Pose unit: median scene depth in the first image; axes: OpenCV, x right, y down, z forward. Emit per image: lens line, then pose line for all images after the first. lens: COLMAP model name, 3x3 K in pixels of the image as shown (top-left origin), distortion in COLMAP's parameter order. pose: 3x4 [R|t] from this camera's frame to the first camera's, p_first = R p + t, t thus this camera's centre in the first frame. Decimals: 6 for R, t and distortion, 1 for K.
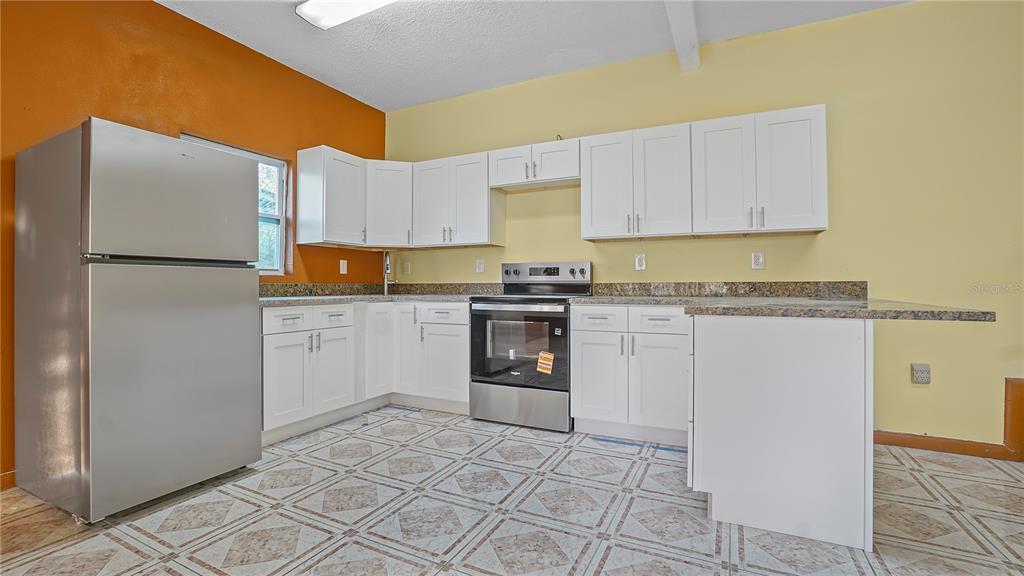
lens RADIAL K [[442.3, 0, 509.8], [0, 442.3, 280.3], [0, 0, 1]] dist [-0.053031, -0.000004]
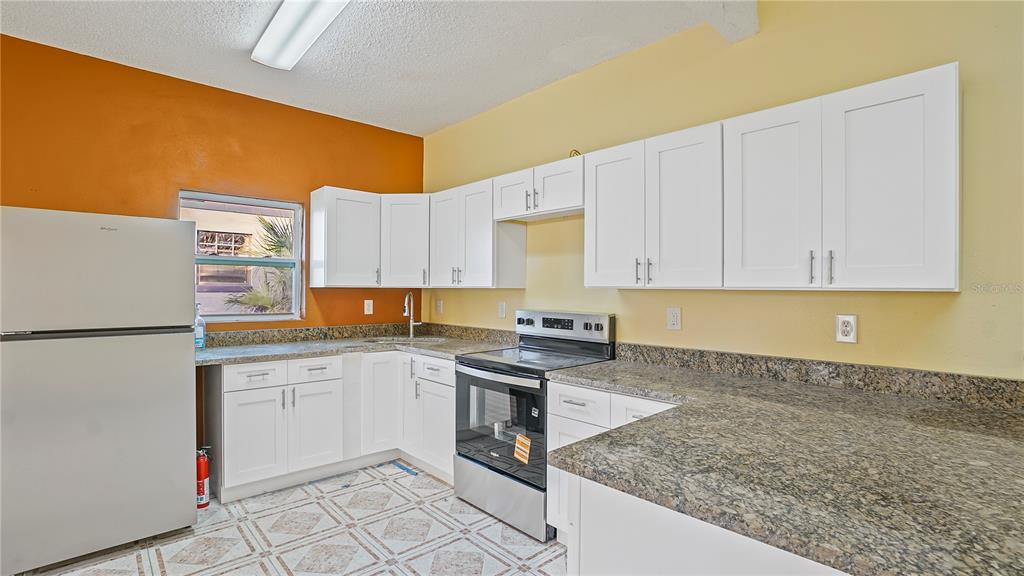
lens RADIAL K [[462.6, 0, 512.0], [0, 462.6, 288.0], [0, 0, 1]] dist [-0.064572, 0.021608]
pose [[0.934635, 0.008664, -0.355502, 0.323006], [-0.006201, 0.999948, 0.008067, -0.098219], [0.355553, -0.005336, 0.934641, 0.207866]]
